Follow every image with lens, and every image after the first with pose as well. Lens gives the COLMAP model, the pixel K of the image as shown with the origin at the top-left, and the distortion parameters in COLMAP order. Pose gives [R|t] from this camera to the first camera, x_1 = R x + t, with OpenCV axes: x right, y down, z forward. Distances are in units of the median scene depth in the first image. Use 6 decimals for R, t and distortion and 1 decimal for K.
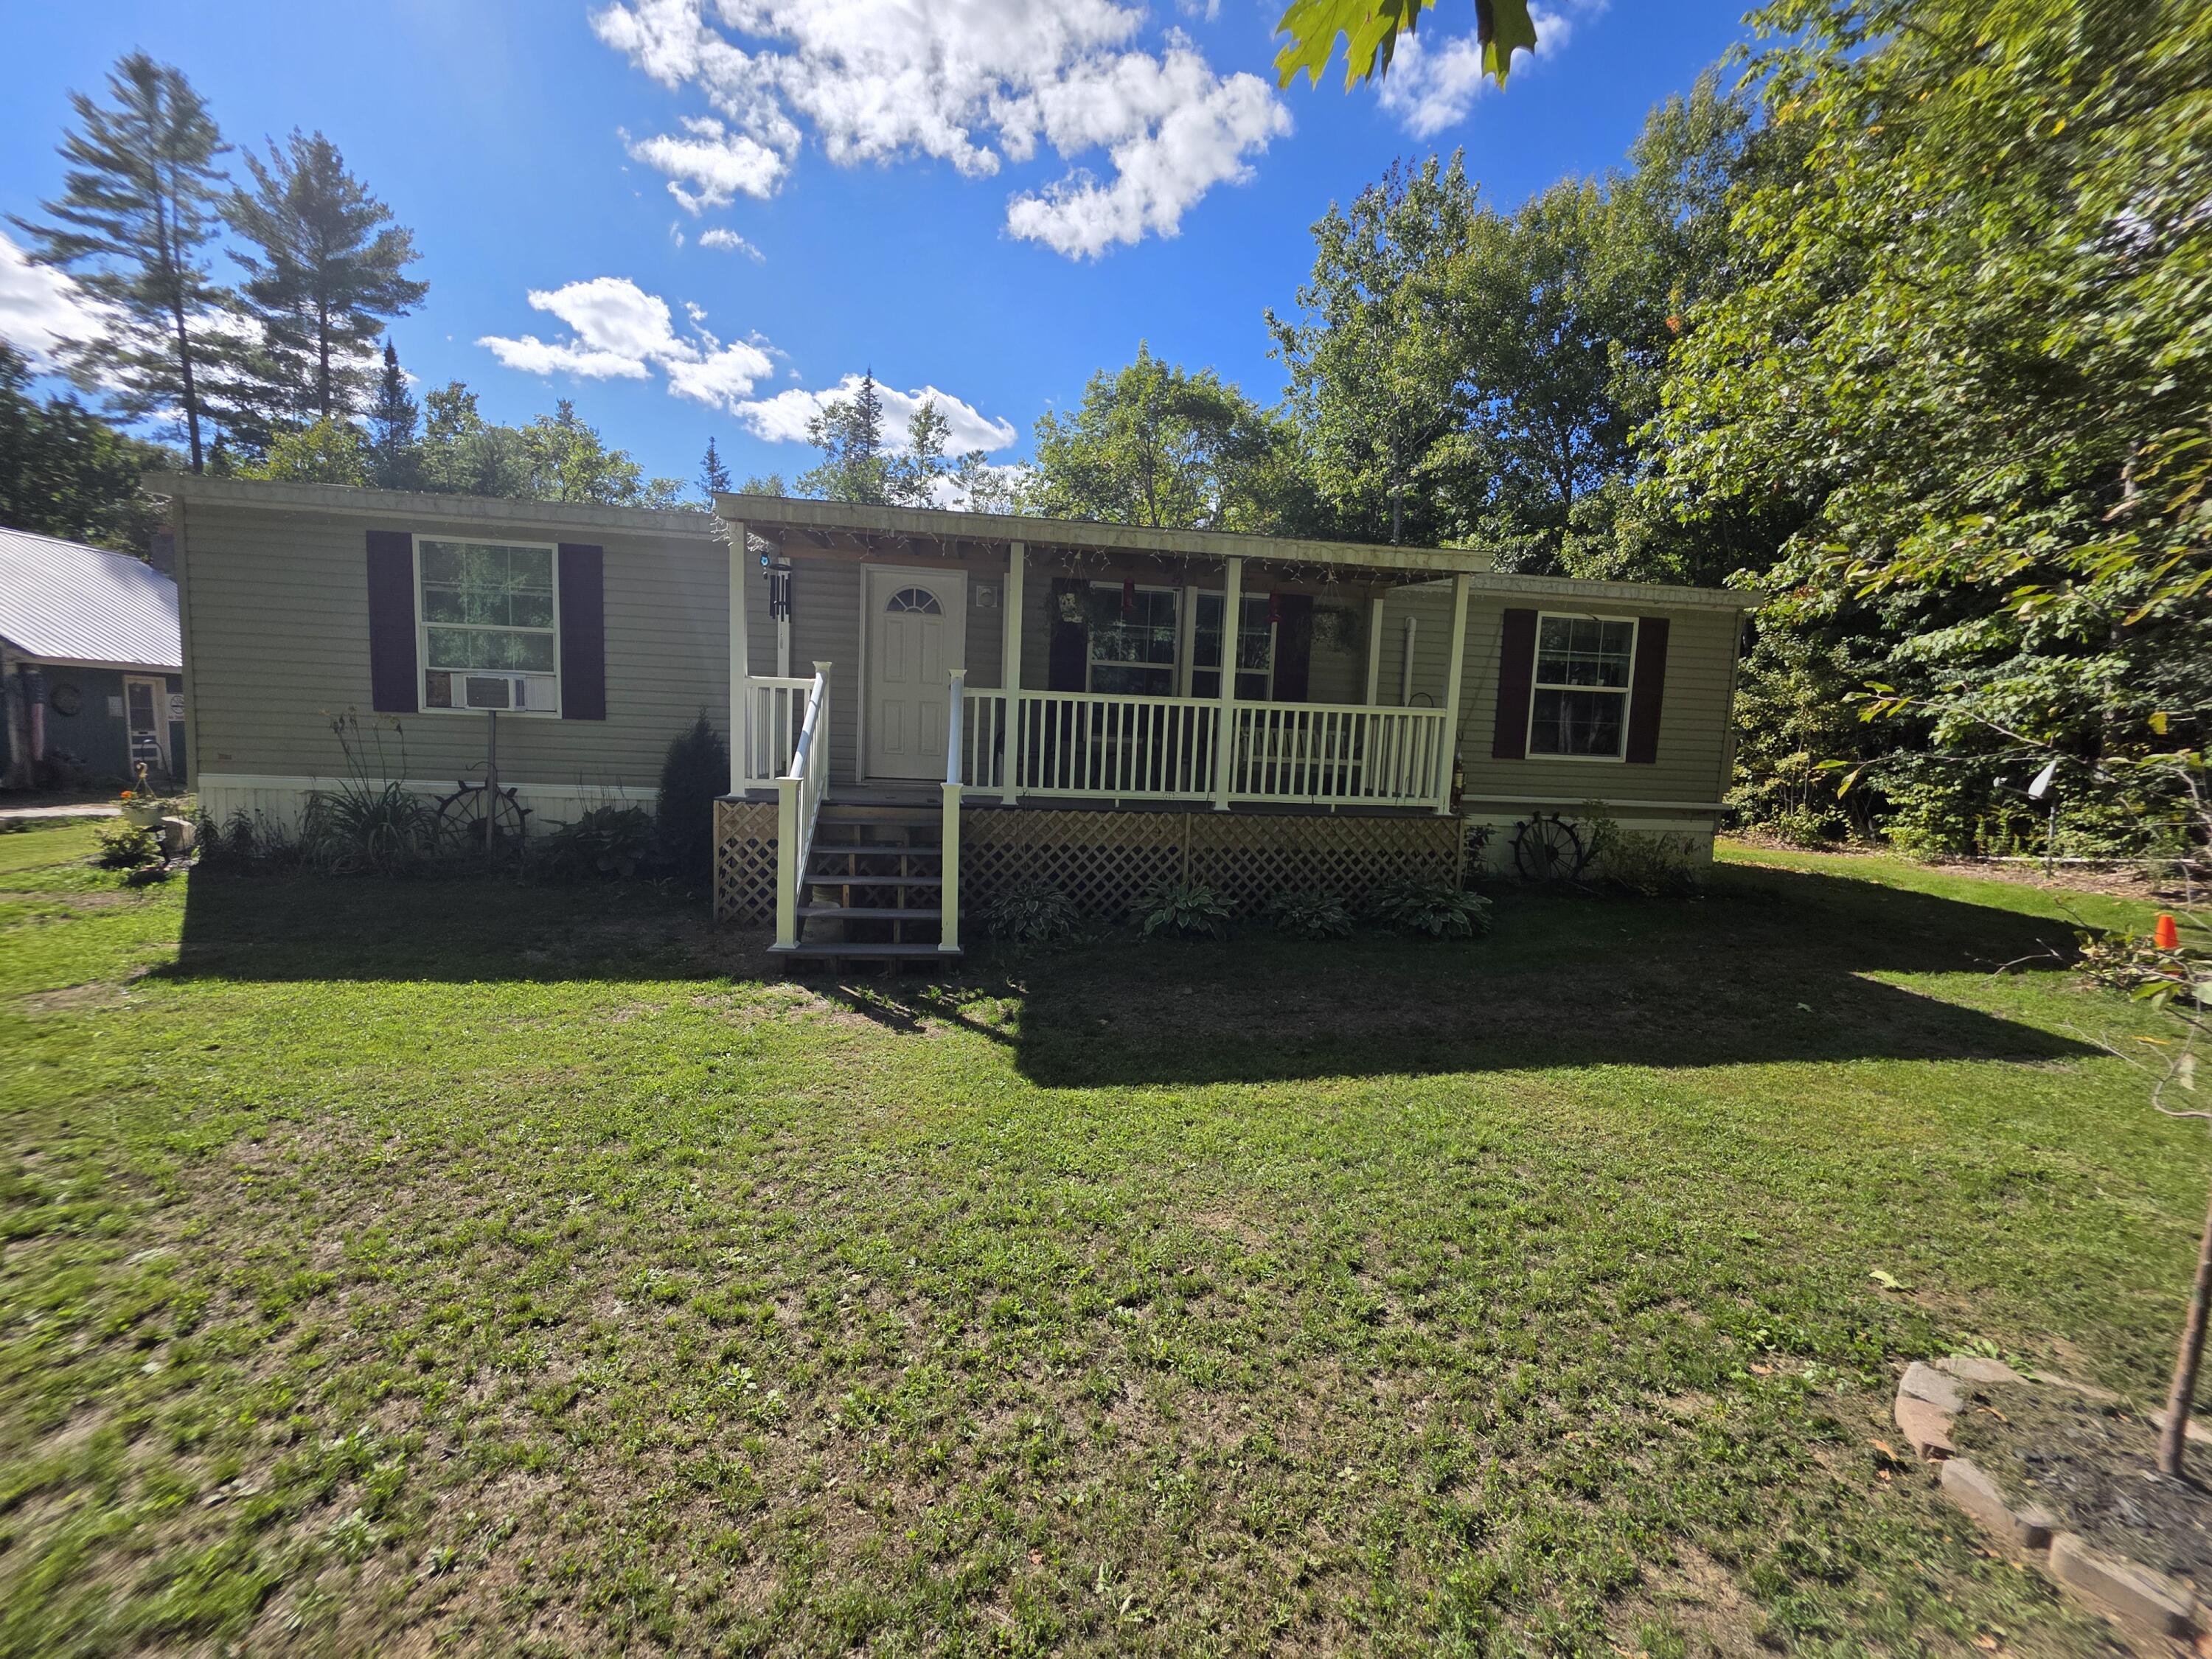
lens RADIAL K [[890.7, 0, 1106.0], [0, 890.7, 829.5], [0, 0, 1]] dist [-0.013286, -0.000043]
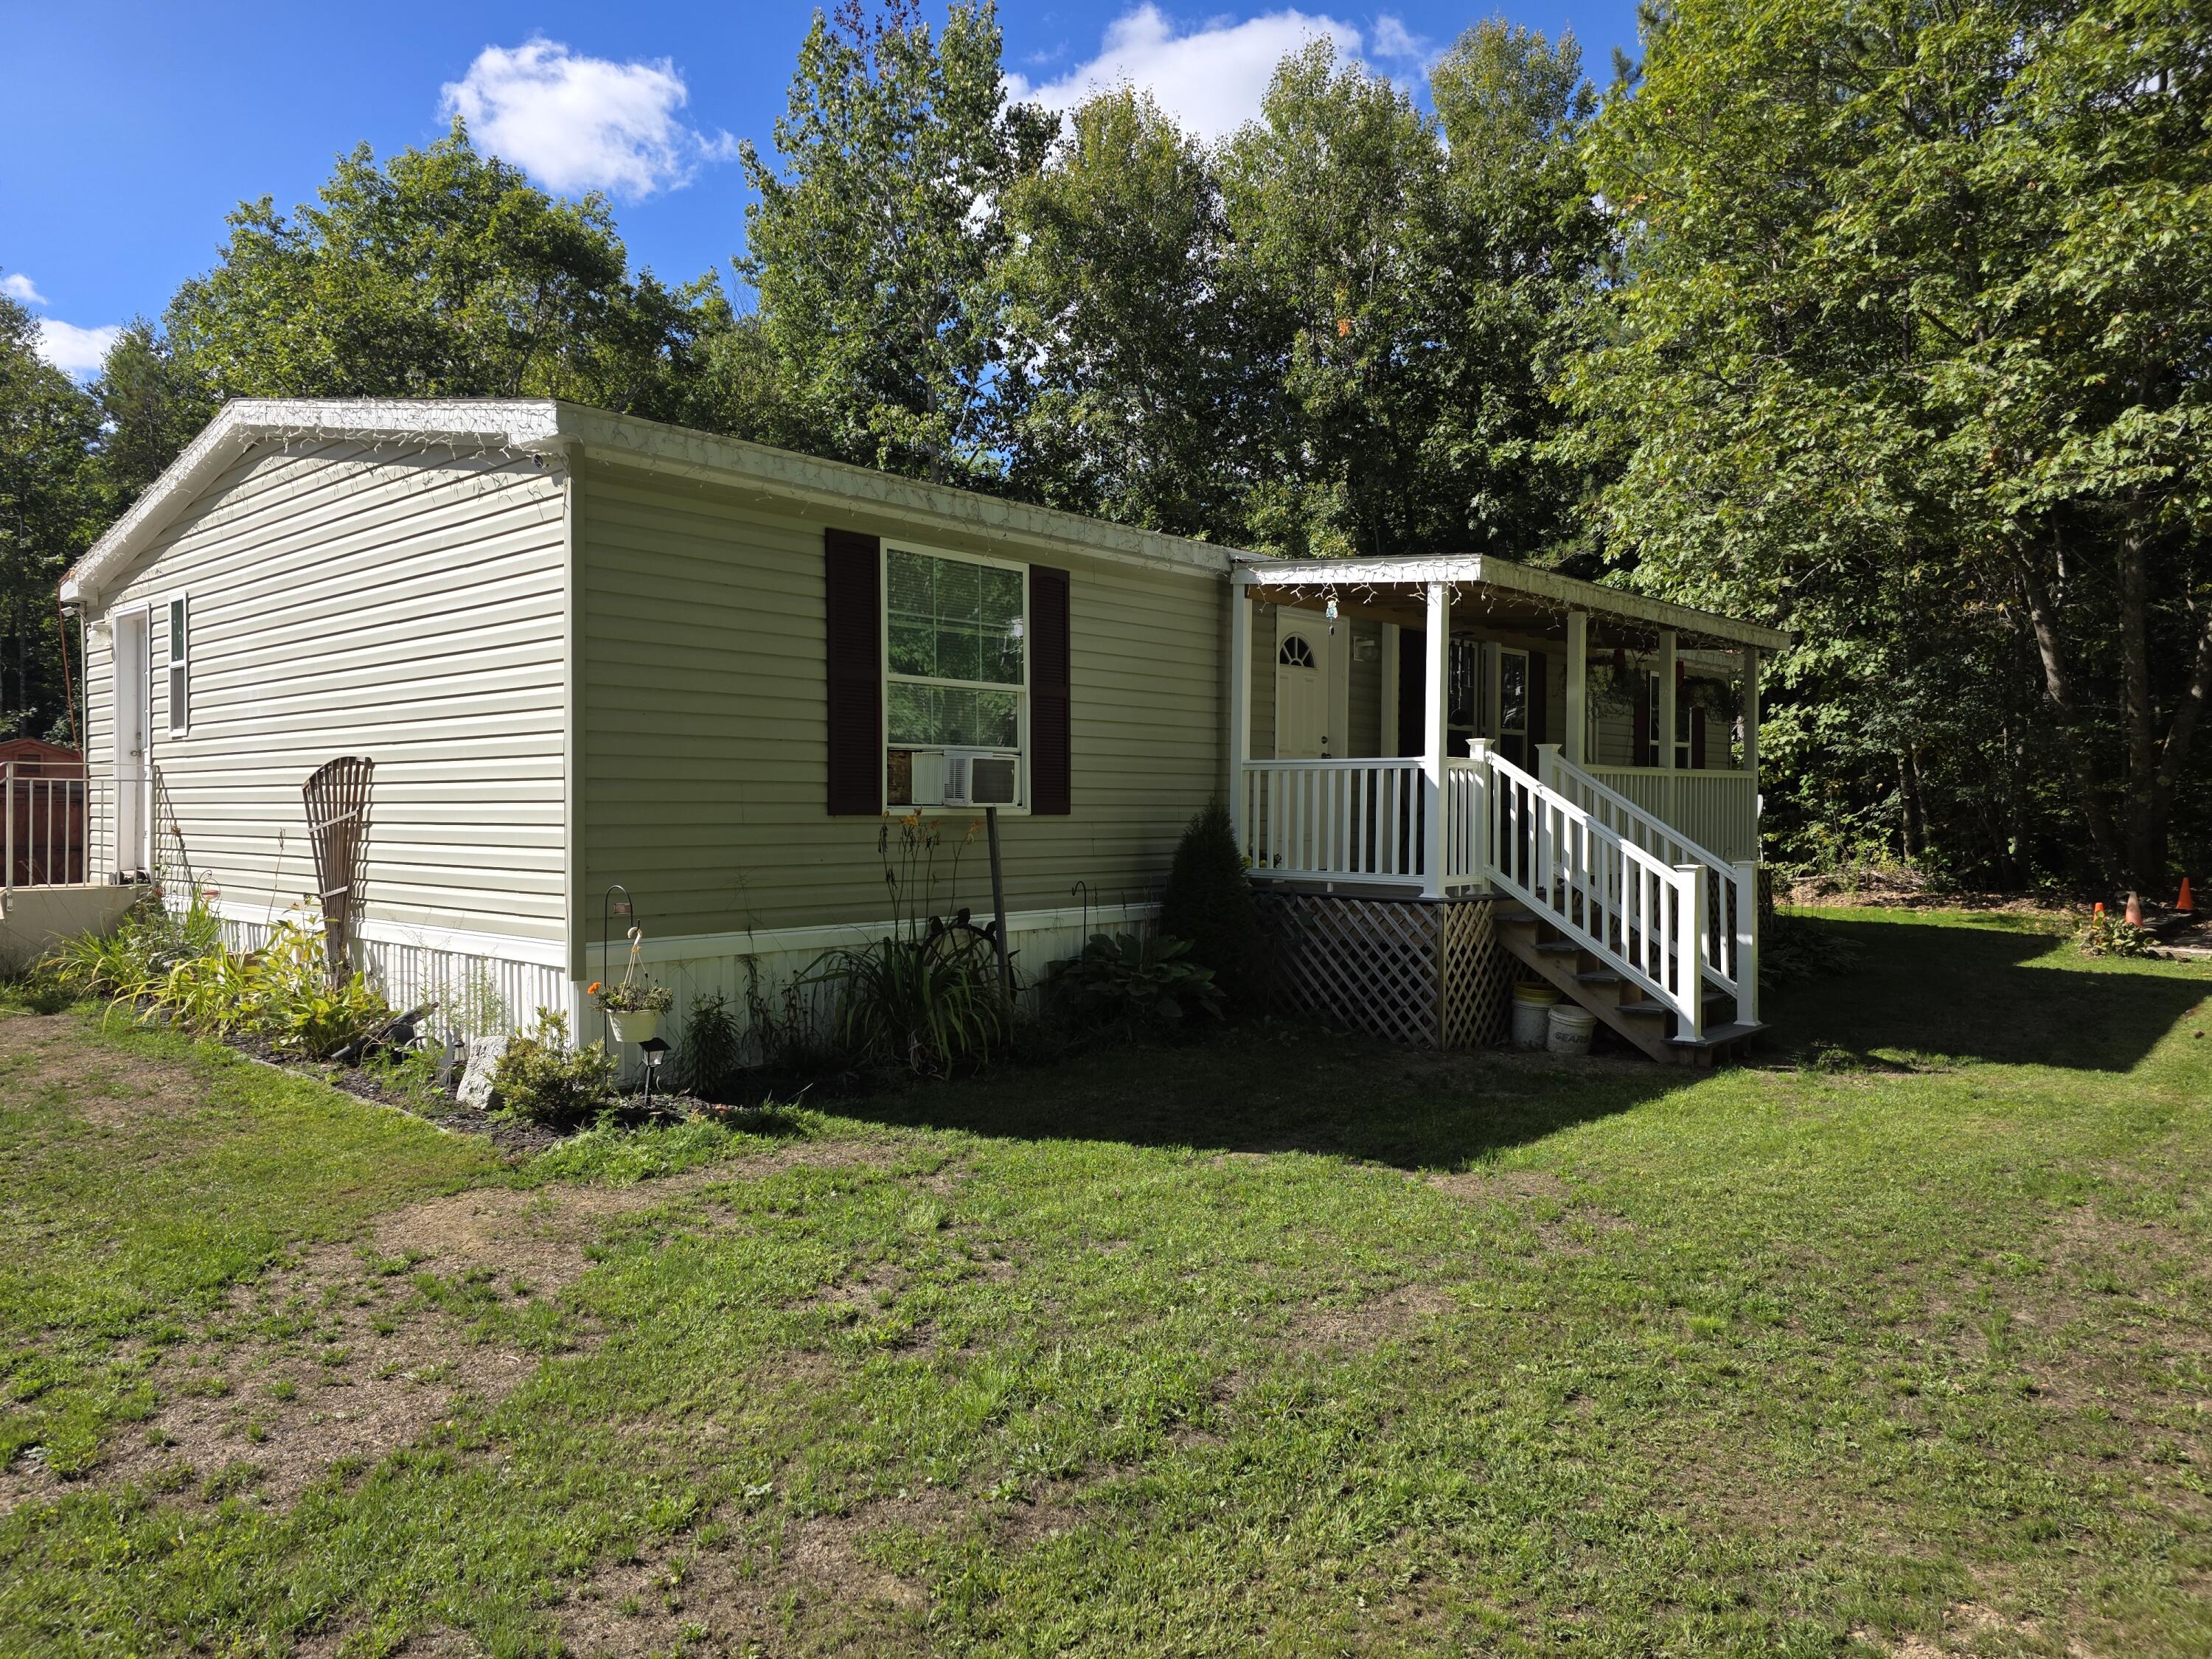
lens RADIAL K [[1455.2, 0, 1106.0], [0, 1455.2, 829.5], [0, 0, 1]] dist [0.000091, -0.000065]
pose [[0.785772, -0.048269, 0.616629, -1.223642], [0.087489, 0.995600, -0.033552, -0.068837], [-0.612297, 0.080312, 0.786538, 0.077667]]
